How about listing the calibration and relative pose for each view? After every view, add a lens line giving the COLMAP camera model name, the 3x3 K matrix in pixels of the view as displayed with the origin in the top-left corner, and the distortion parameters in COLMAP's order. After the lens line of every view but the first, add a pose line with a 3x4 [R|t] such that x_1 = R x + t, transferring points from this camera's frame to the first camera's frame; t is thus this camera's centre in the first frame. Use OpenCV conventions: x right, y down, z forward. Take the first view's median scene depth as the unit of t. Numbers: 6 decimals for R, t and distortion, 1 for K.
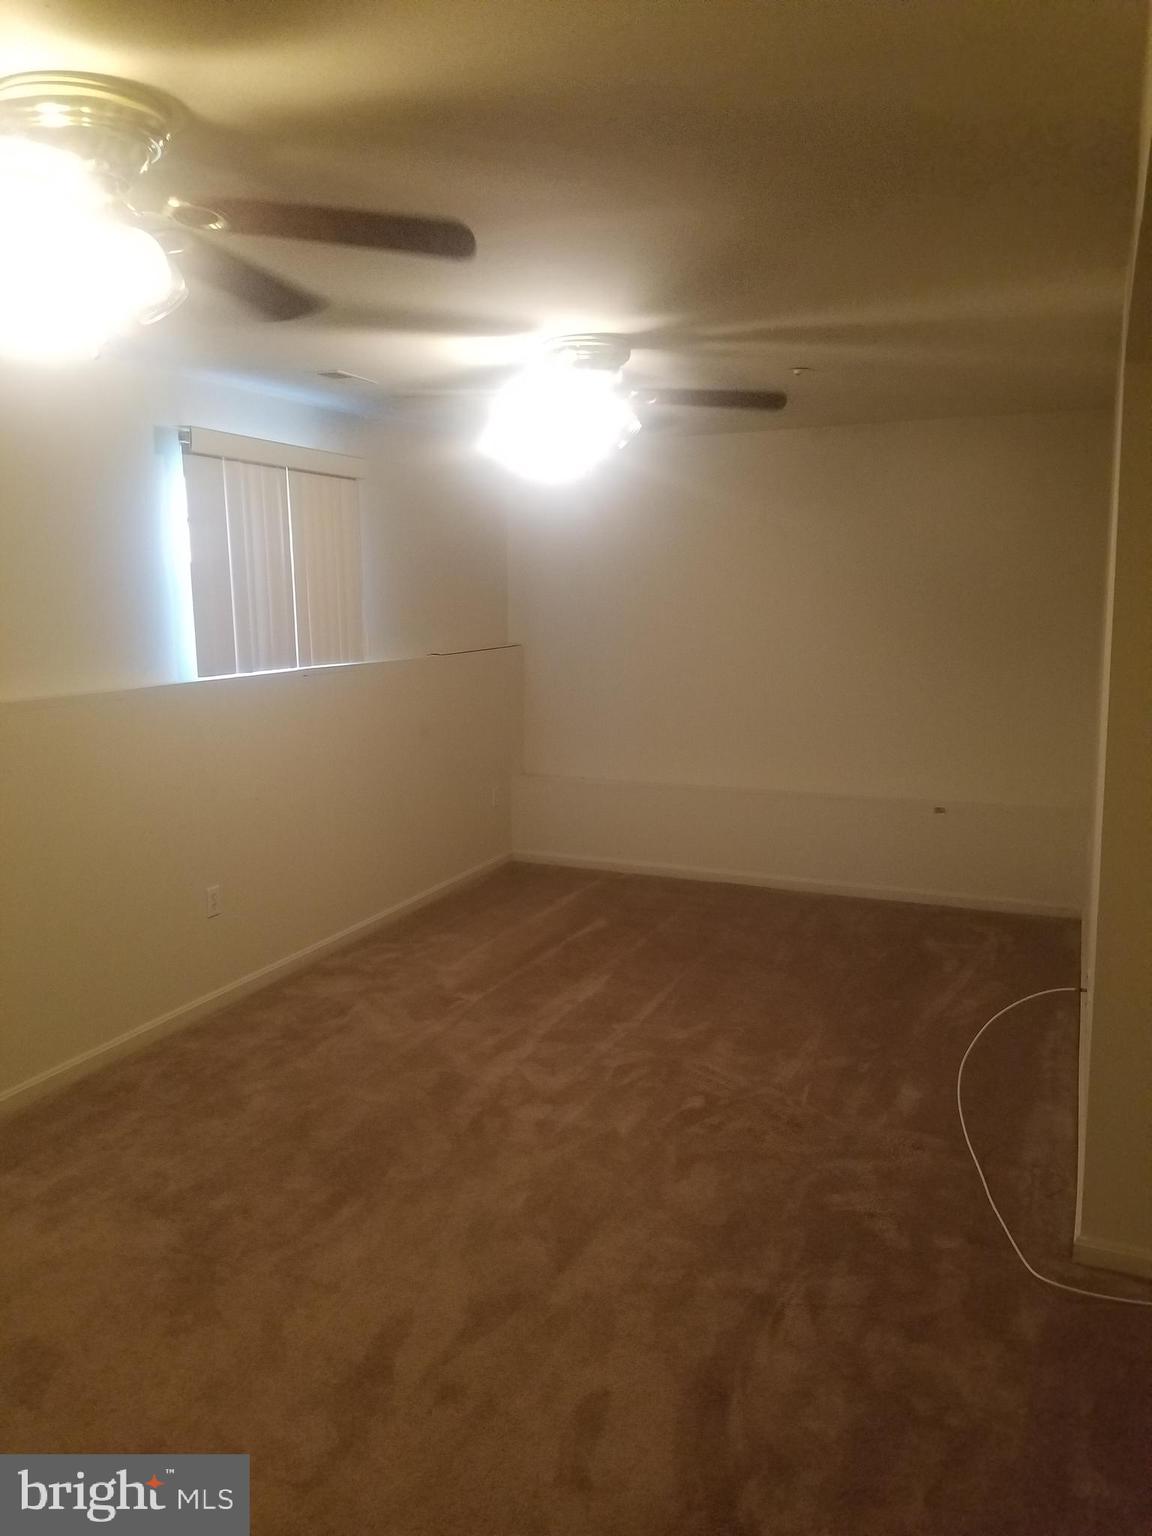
lens RADIAL K [[1205.8, 0, 567.5], [0, 1205.8, 767.5], [0, 0, 1]] dist [0.089187, -0.112723]
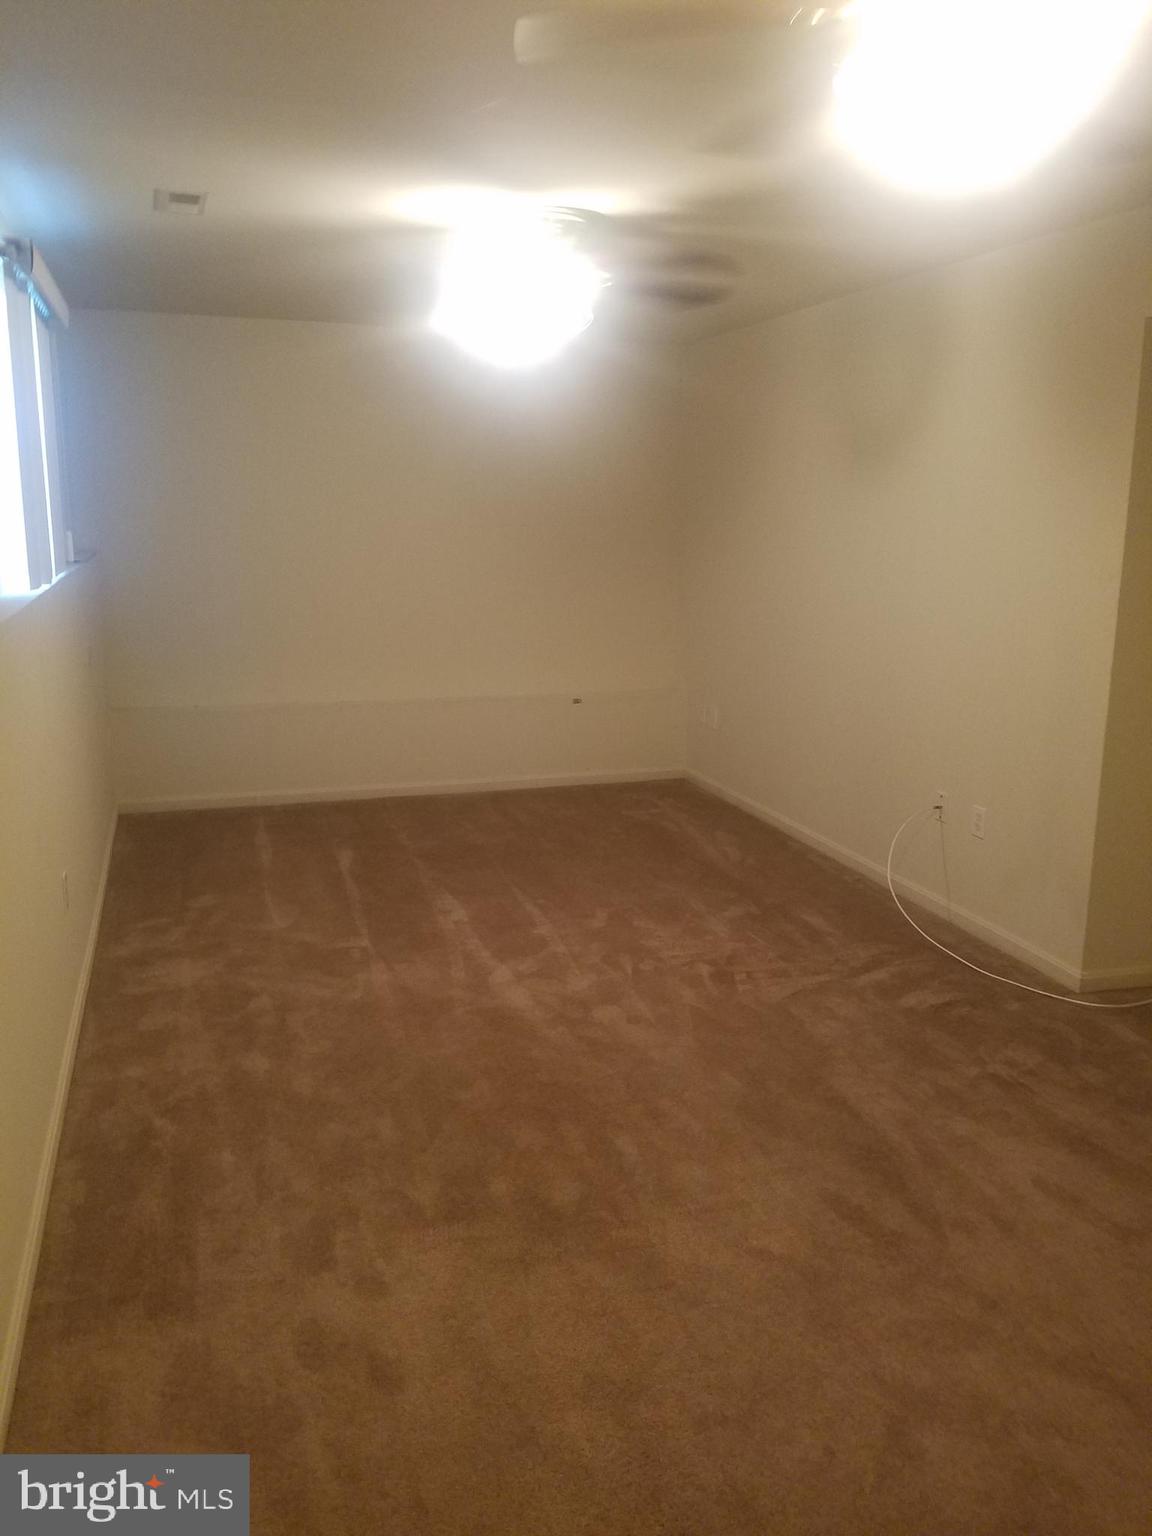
lens RADIAL K [[1180.0, 0, 576.0], [0, 1180.0, 768.0], [0, 0, 1]] dist [0.162699, 0.000411]
pose [[0.751839, -0.133058, 0.645781, -0.591893], [0.090813, 0.990989, 0.098458, -0.016015], [-0.653063, -0.015379, 0.757148, 0.249220]]
